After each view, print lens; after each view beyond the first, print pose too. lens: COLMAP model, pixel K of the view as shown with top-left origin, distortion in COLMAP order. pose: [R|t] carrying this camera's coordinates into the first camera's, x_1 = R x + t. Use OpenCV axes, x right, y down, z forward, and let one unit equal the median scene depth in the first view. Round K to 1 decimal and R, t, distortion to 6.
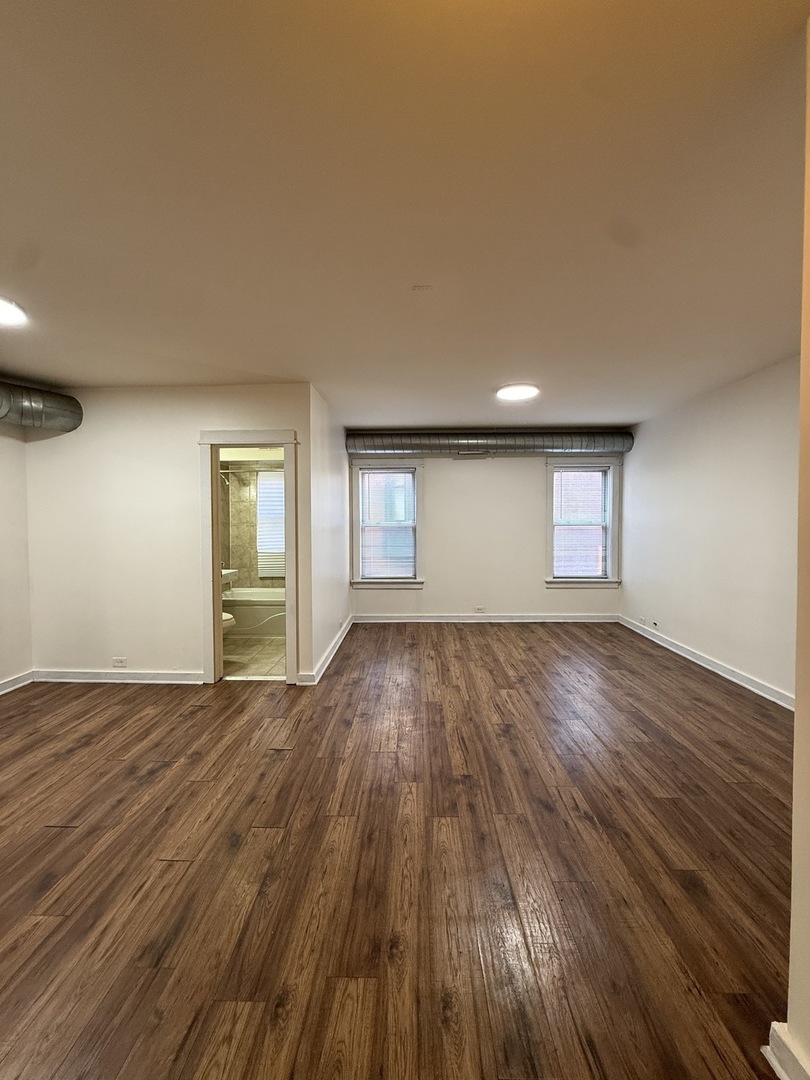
lens RADIAL K [[427.7, 0, 405.1], [0, 427.7, 537.5], [0, 0, 1]] dist [0.000326, 0.000639]
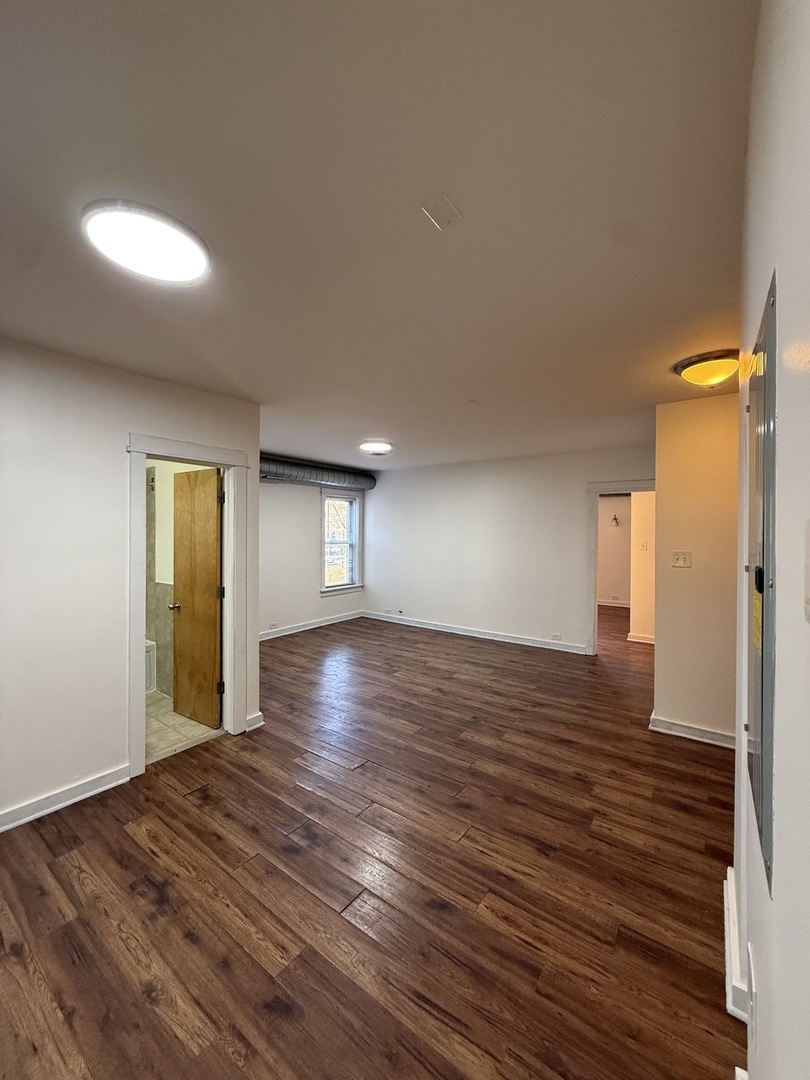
lens RADIAL K [[427.7, 0, 404.3], [0, 427.7, 534.6], [0, 0, 1]] dist [0.000326, 0.000639]
pose [[0.577094, -0.001714, 0.816676, -0.811288], [0.022220, 0.999661, -0.013603, -0.055372], [-0.816375, 0.025997, 0.576937, 0.191815]]
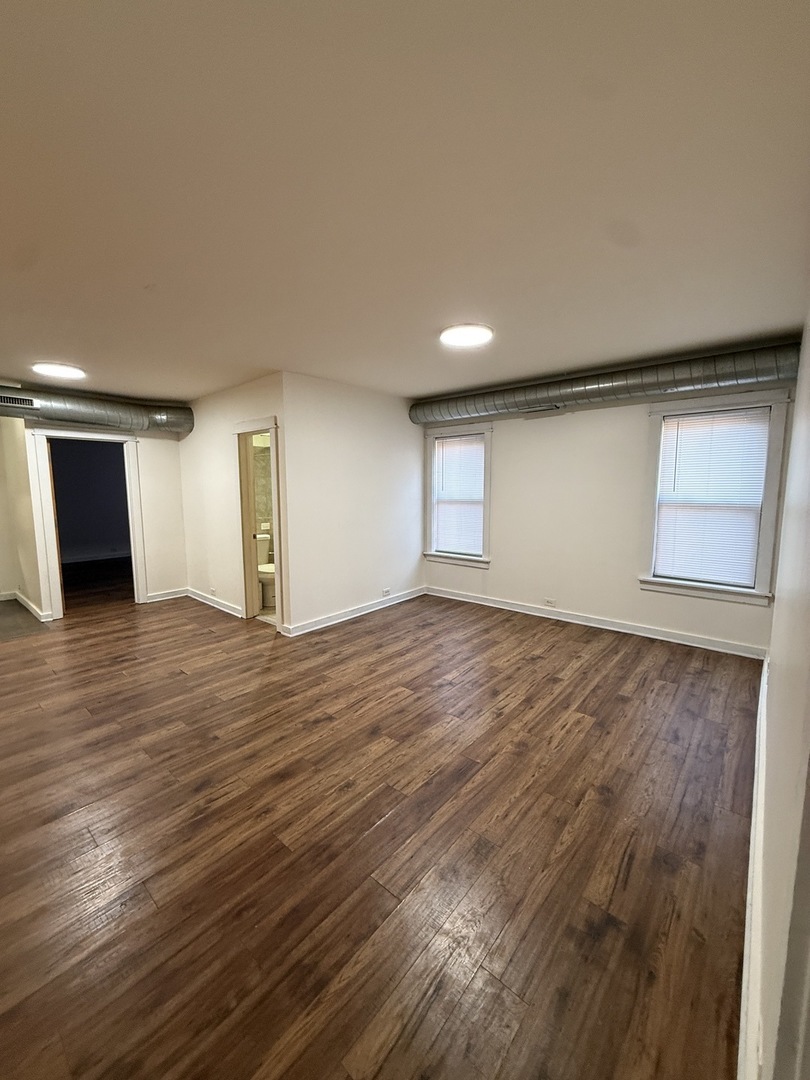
lens RADIAL K [[427.7, 0, 403.9], [0, 427.7, 535.4], [0, 0, 1]] dist [0.000326, 0.000639]
pose [[0.773043, 0.072888, -0.630152, 0.749723], [-0.023032, 0.995947, 0.086944, -0.039612], [0.633936, -0.052698, 0.771588, 0.315180]]
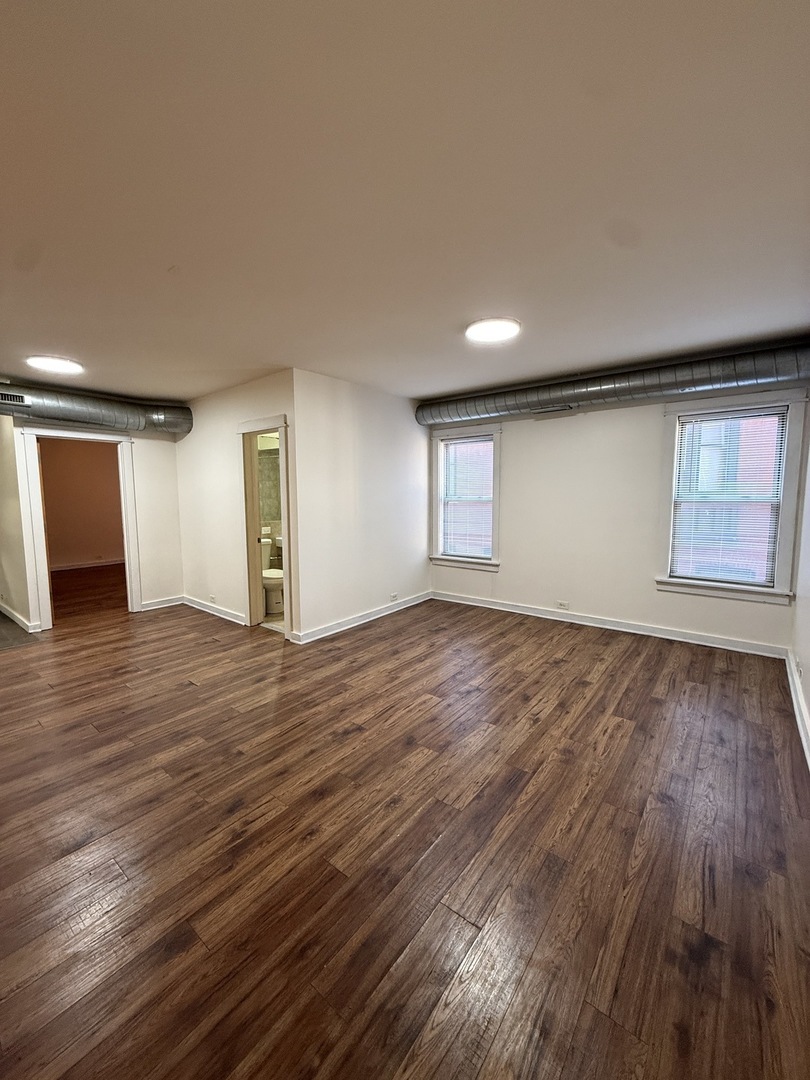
lens RADIAL K [[427.7, 0, 404.1], [0, 427.7, 535.3], [0, 0, 1]] dist [0.000326, 0.000639]
pose [[0.798947, 0.056952, -0.598698, 0.663279], [-0.019604, 0.997443, 0.068722, -0.021143], [0.601081, -0.043169, 0.798021, 0.288306]]
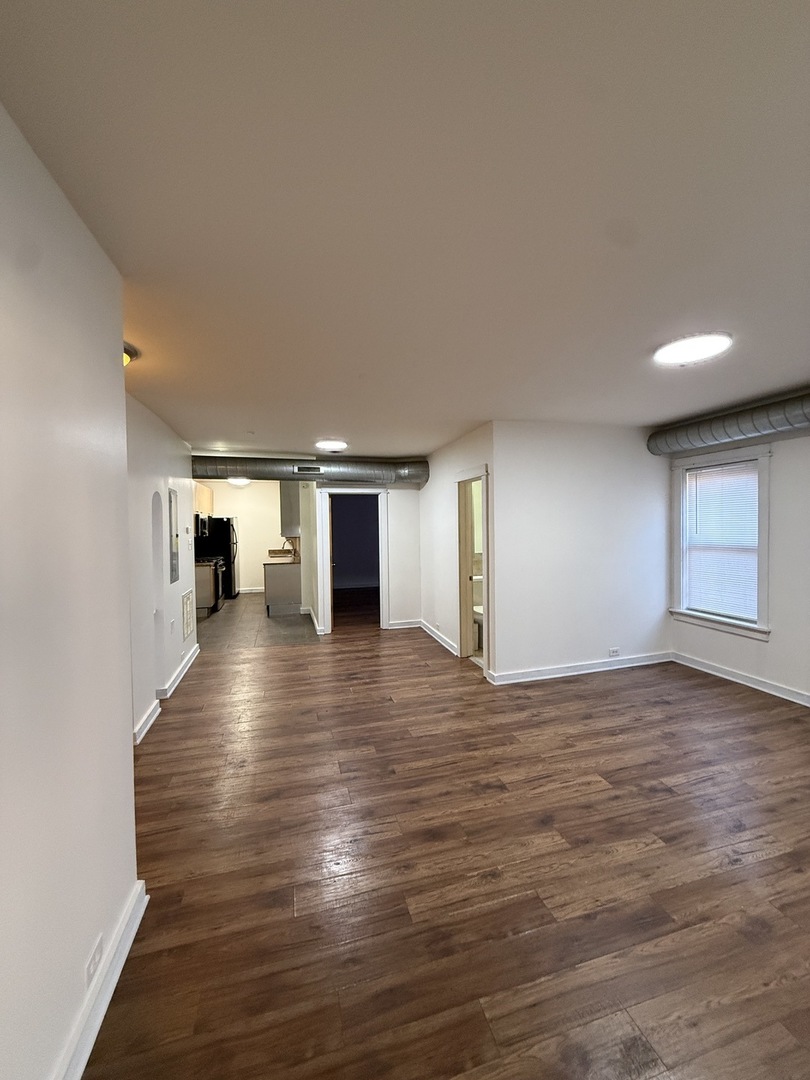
lens RADIAL K [[427.7, 0, 406.1], [0, 427.7, 534.9], [0, 0, 1]] dist [0.000326, 0.000639]
pose [[0.296040, 0.022103, -0.954920, 0.806197], [-0.021873, 0.999627, 0.016357, -0.068331], [0.954925, 0.016044, 0.296413, 0.436400]]
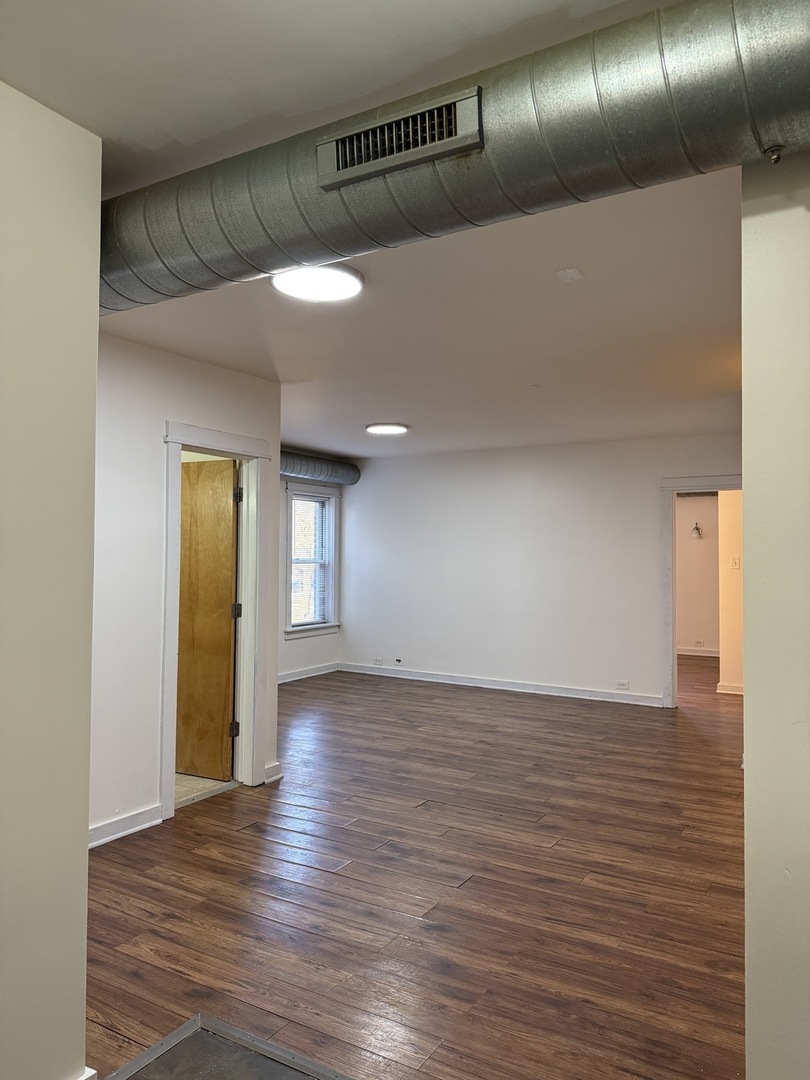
lens RADIAL K [[752.8, 0, 401.7], [0, 752.8, 536.0], [0, 0, 1]] dist [0.052032, -0.032446]
pose [[0.502456, 0.025875, 0.864216, -1.292440], [0.024798, 0.998710, -0.044319, -0.017639], [-0.864247, 0.043699, 0.501166, 0.123605]]
